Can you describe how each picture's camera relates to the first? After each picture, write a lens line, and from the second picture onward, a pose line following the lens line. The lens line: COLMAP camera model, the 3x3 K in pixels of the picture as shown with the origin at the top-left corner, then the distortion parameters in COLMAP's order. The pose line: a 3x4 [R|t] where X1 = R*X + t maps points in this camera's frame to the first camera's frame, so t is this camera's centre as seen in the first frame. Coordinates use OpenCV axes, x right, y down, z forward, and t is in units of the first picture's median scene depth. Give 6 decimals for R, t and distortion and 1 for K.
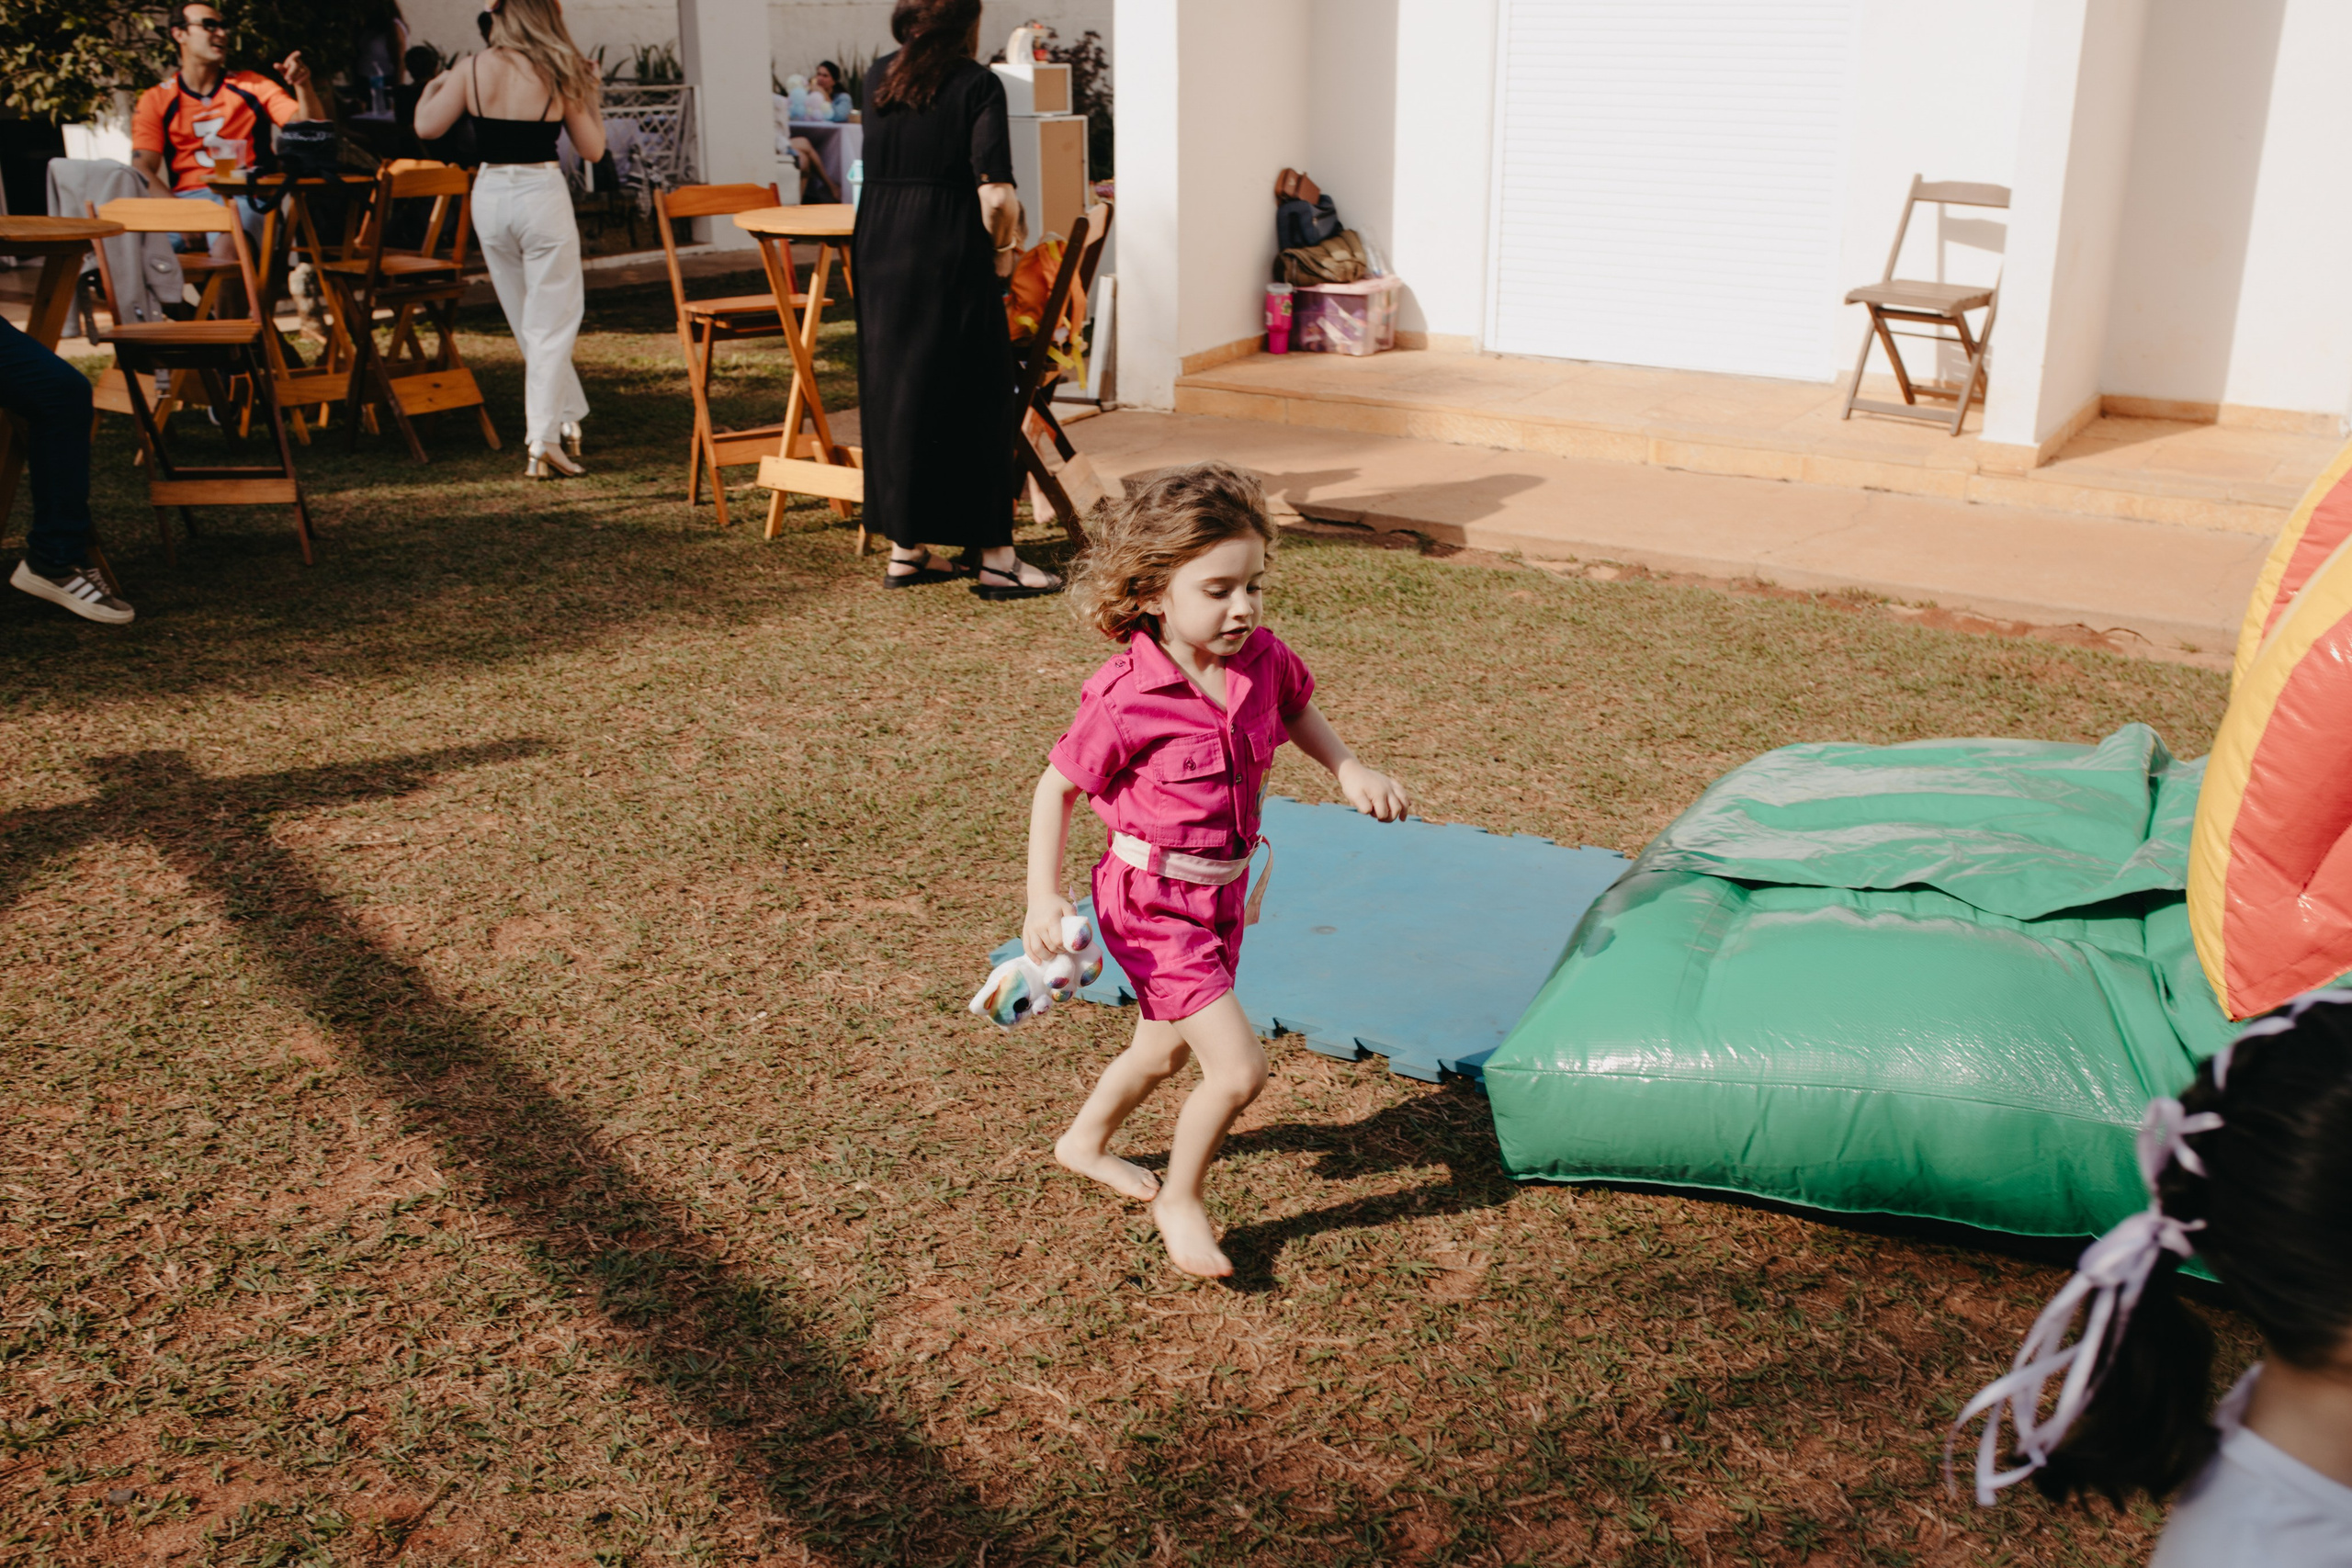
lens RADIAL K [[2270.5, 0, 1176.0], [0, 2270.5, 784.0], [0, 0, 1]] dist [-0.055763, 0.089980]
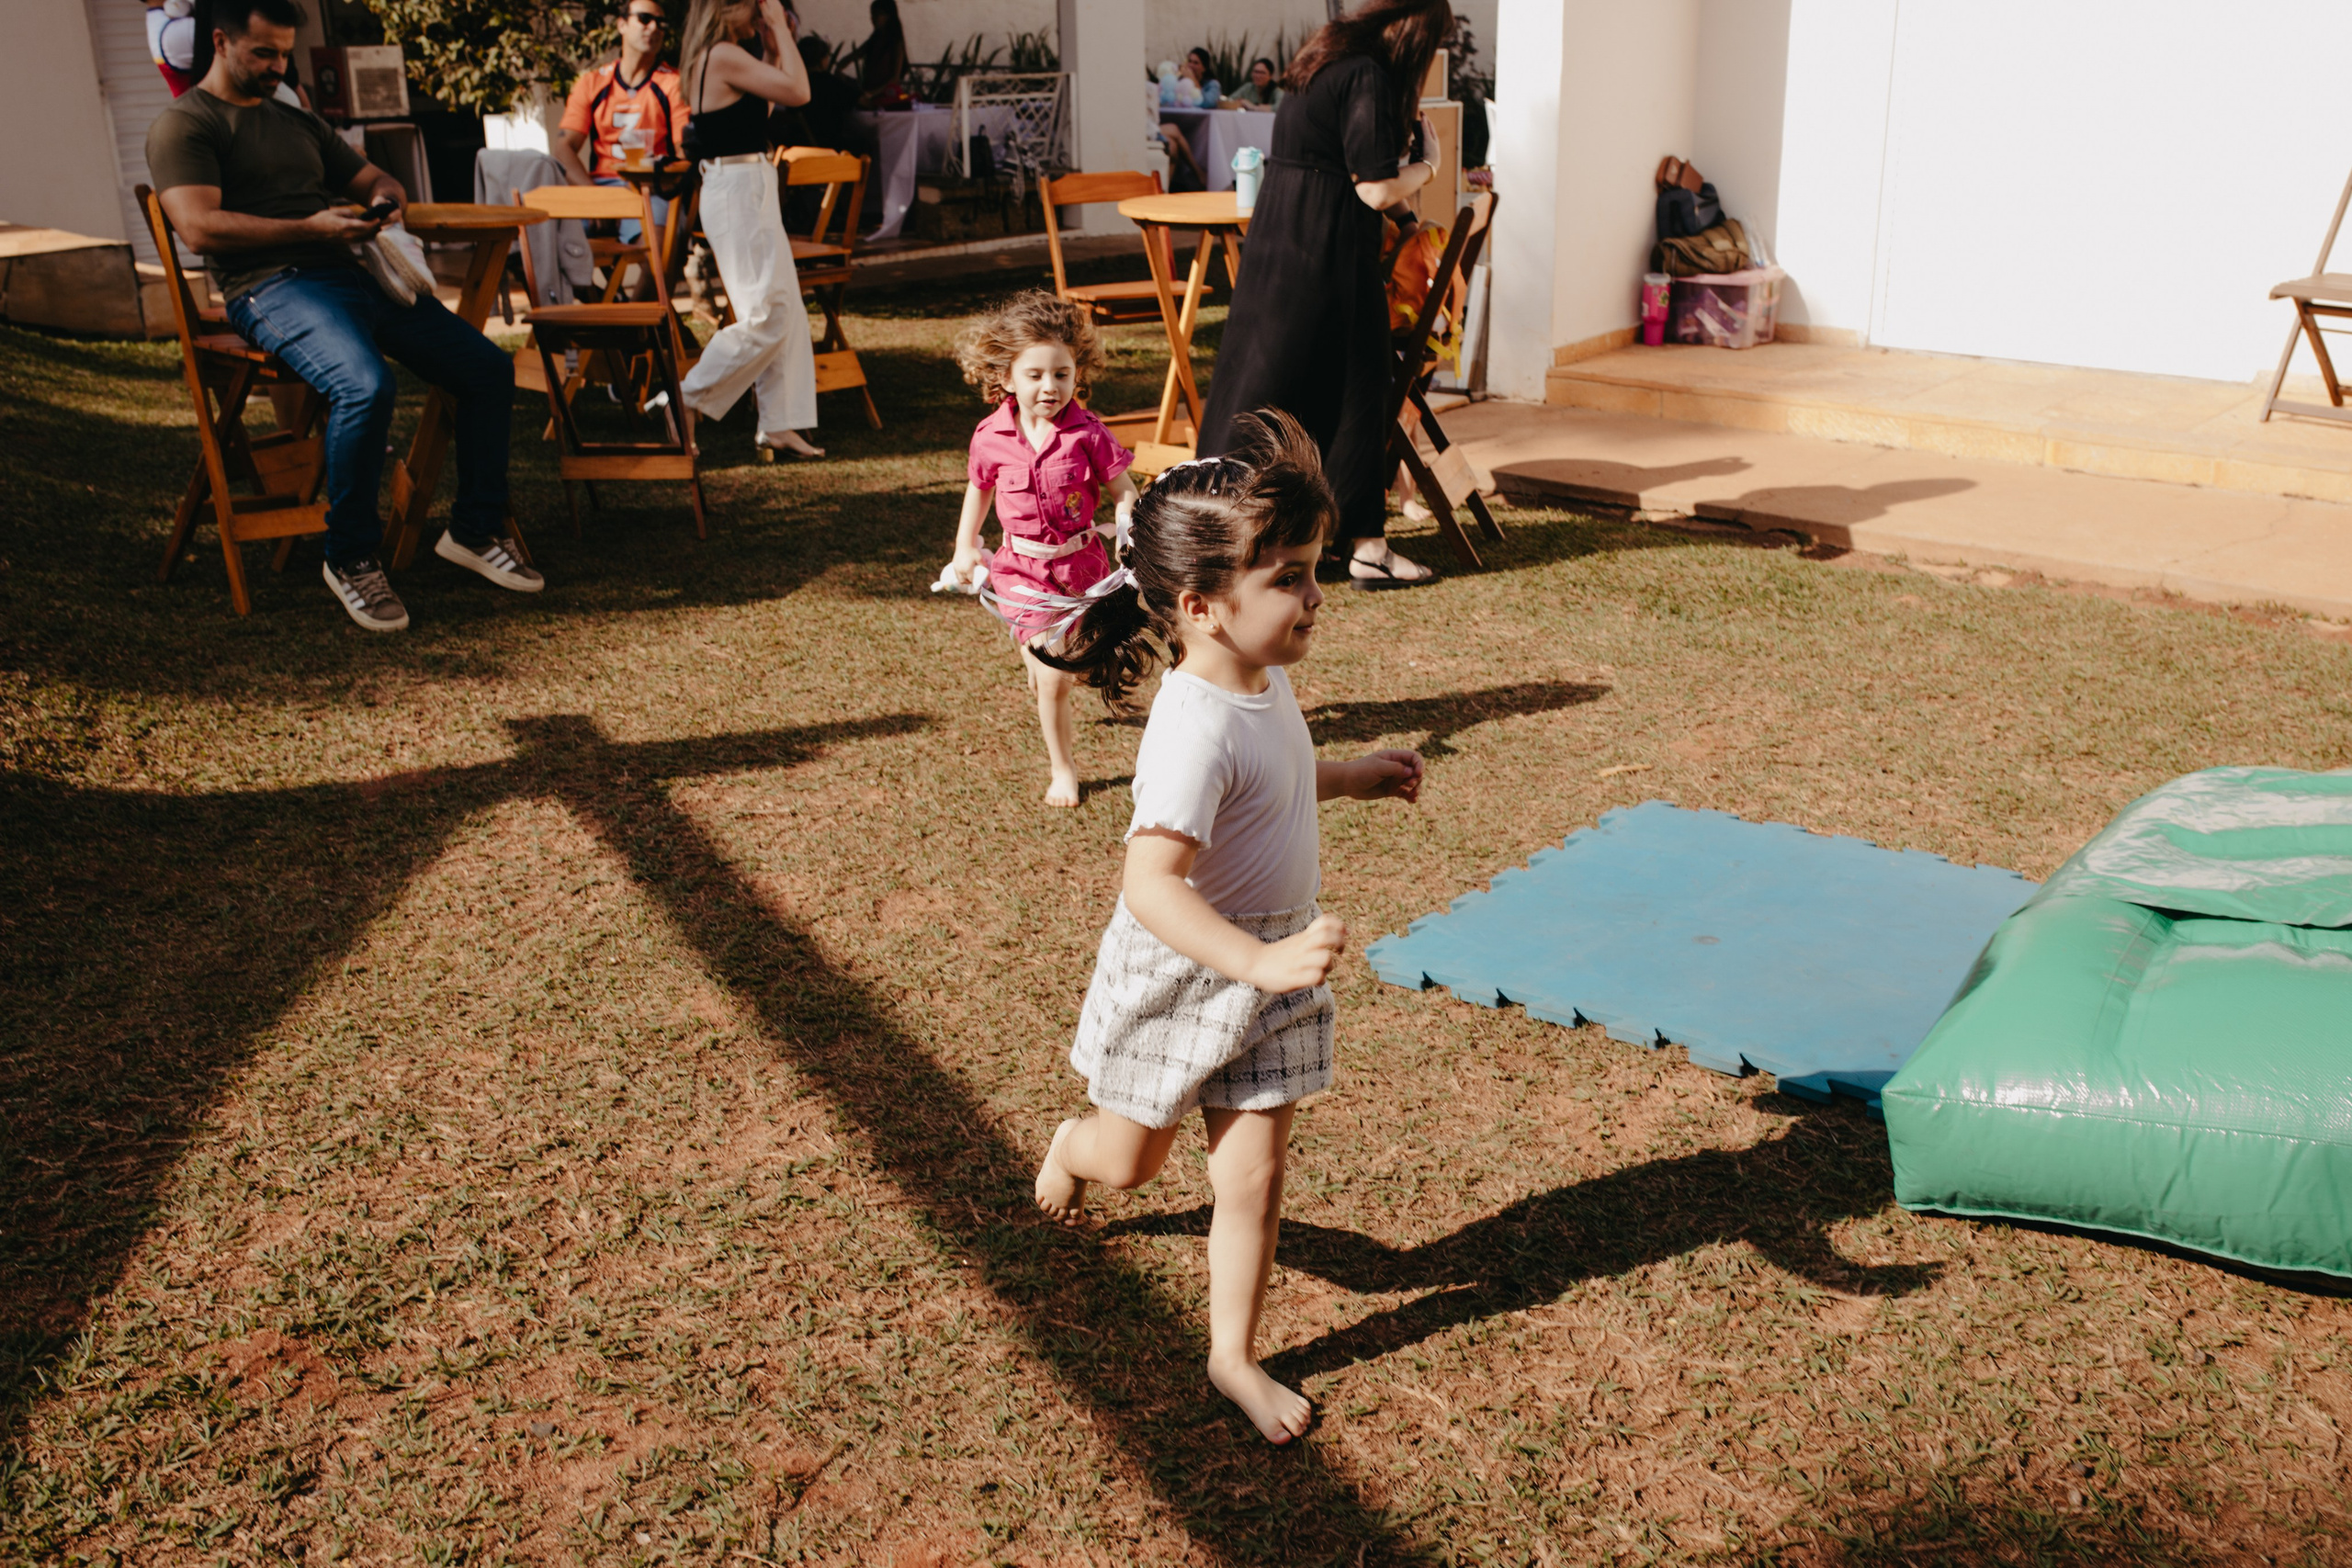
lens RADIAL K [[2270.5, 0, 1176.0], [0, 2270.5, 784.0], [0, 0, 1]] dist [-0.055763, 0.089980]
pose [[0.988552, 0.037834, -0.146060, -0.018659], [-0.036907, 0.999278, 0.009058, -0.002972], [0.146298, -0.003563, 0.989234, 0.001098]]
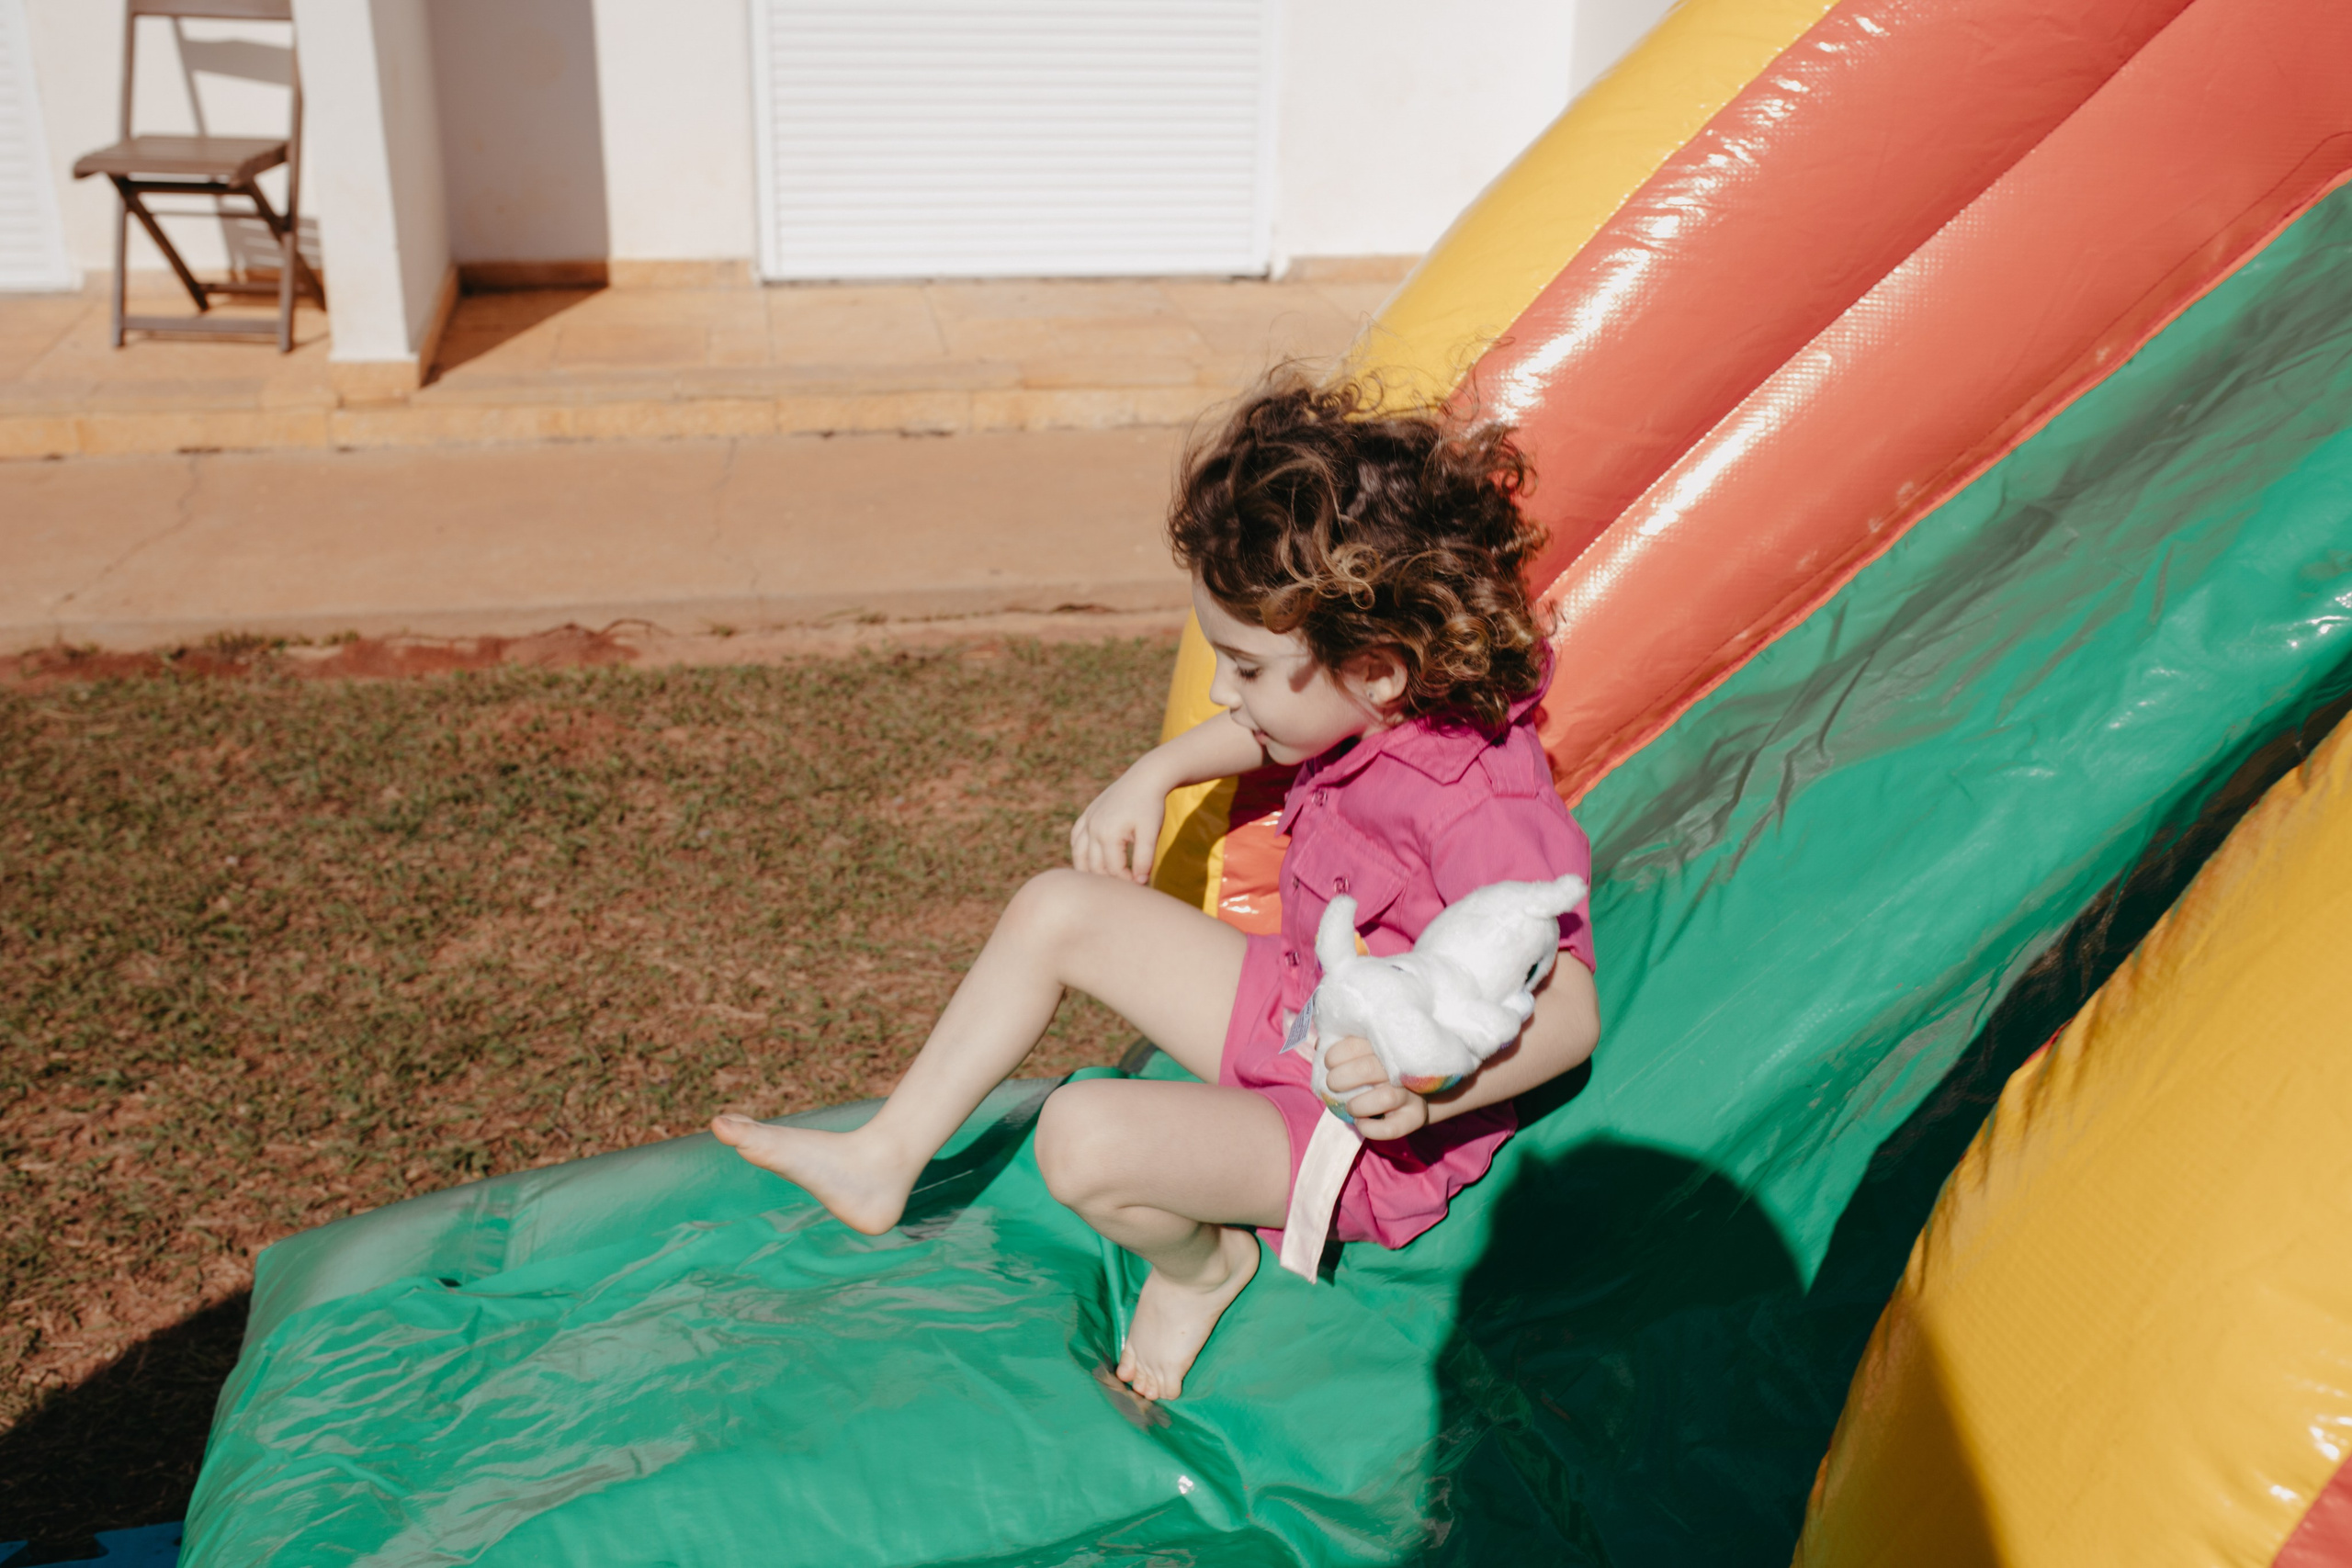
lens RADIAL K [[2325.5, 0, 1176.0], [0, 2325.5, 784.0], [0, 0, 1]] dist [-0.014808, -0.004614]
pose [[0.739161, -0.255100, 0.623350, 0.111430], [0.207090, 0.966744, 0.150066, -0.130952], [-0.640902, 0.018166, 0.767408, 0.465329]]
